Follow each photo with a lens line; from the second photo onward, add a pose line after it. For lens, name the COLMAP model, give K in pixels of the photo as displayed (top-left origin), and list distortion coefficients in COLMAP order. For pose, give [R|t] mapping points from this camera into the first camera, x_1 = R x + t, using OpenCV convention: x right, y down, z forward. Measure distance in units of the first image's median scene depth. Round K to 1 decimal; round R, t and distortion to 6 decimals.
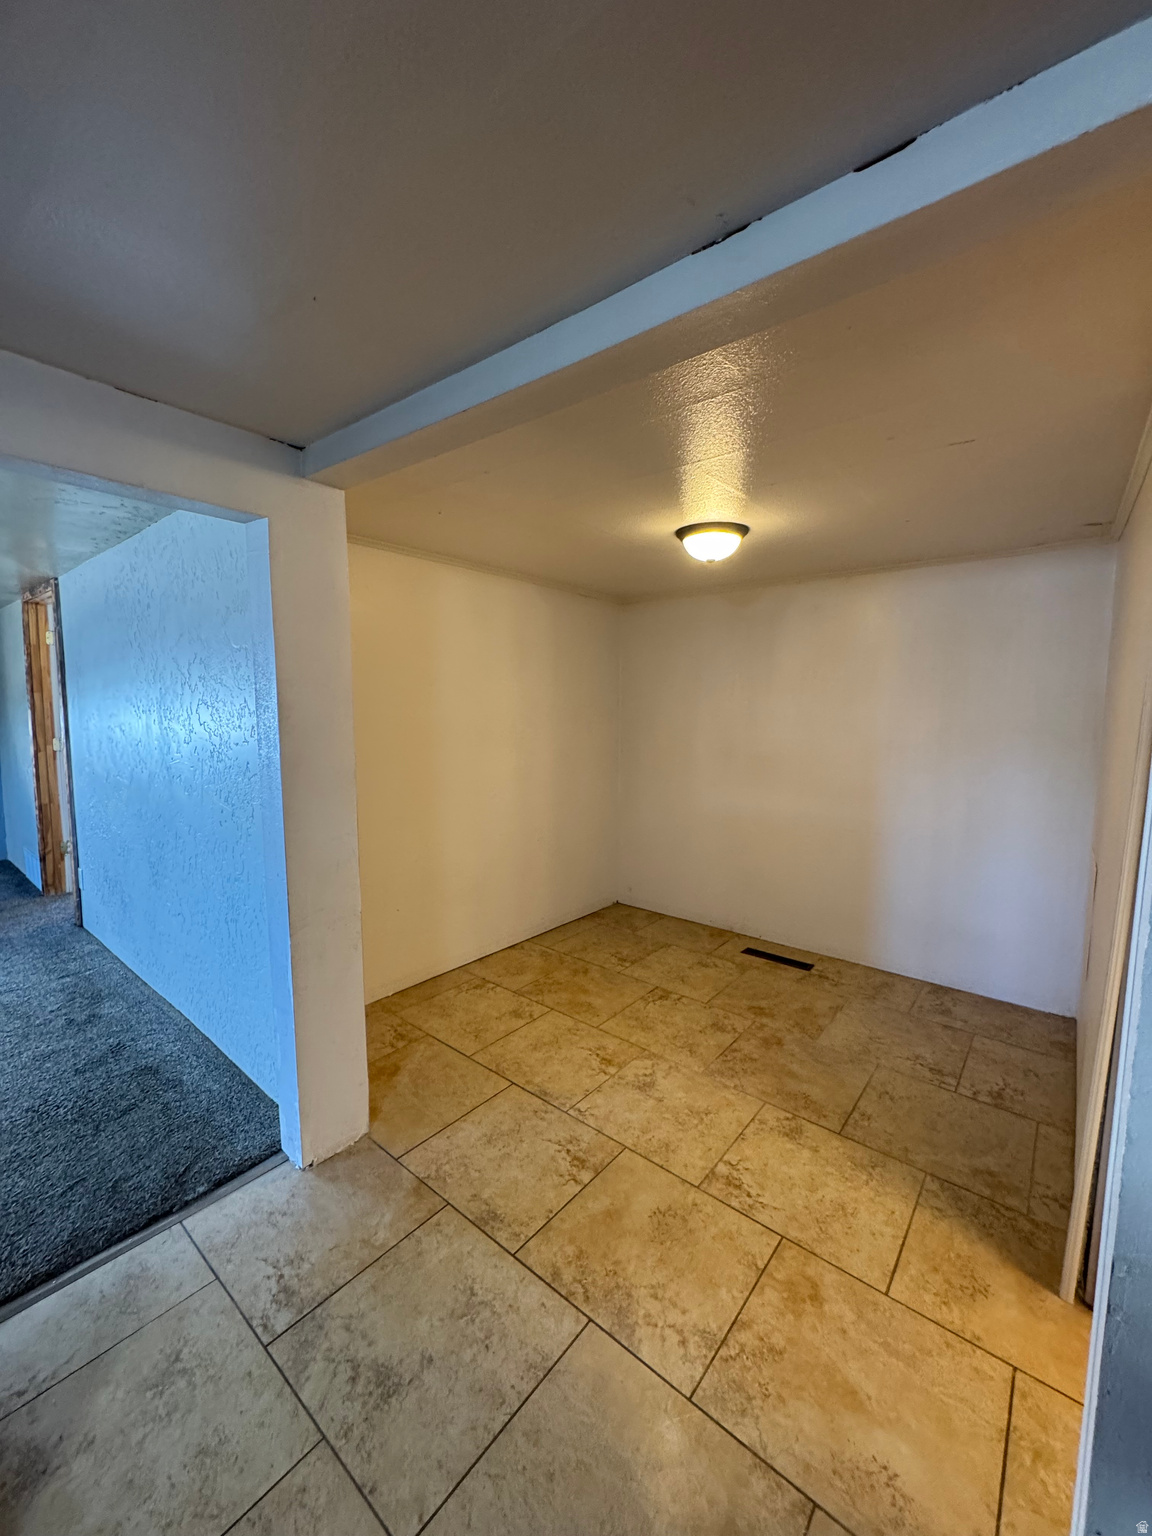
lens RADIAL K [[613.8, 0, 576.1], [0, 613.8, 766.2], [0, 0, 1]] dist [-0.004384, 0.000858]
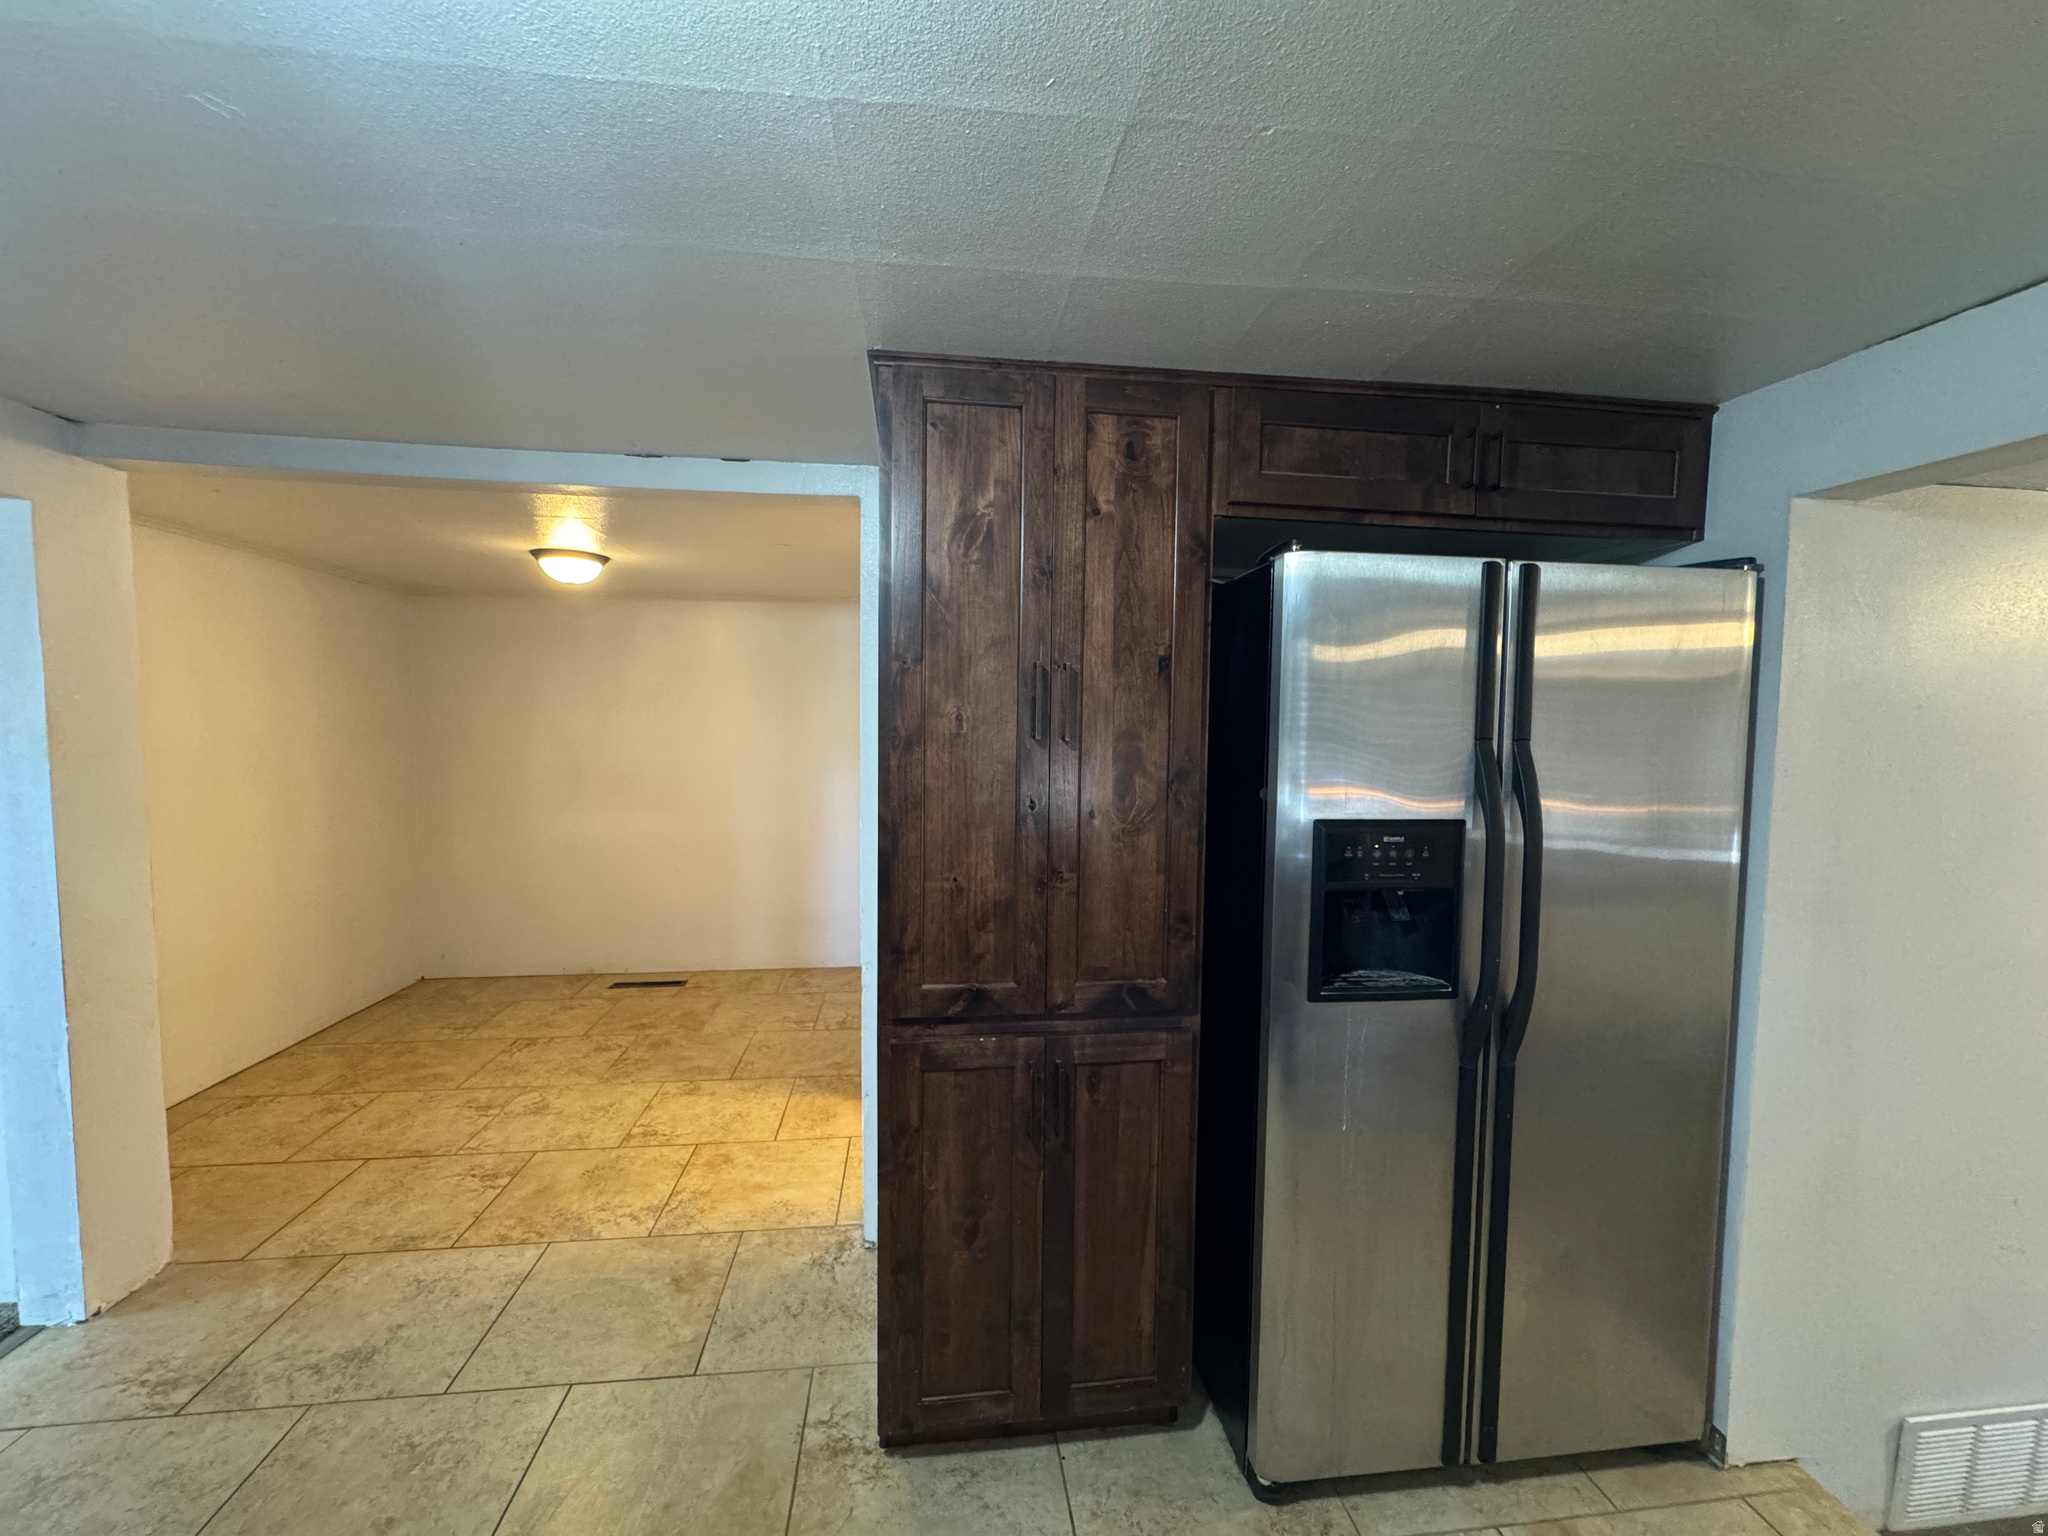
lens RADIAL K [[818.4, 0, 1022.1], [0, 818.4, 767.9], [0, 0, 1]] dist [-0.004384, 0.000858]
pose [[0.686446, -0.040265, 0.726065, -0.254495], [0.069108, 0.997559, -0.010016, 0.036276], [-0.723889, 0.057053, 0.687553, -0.443061]]
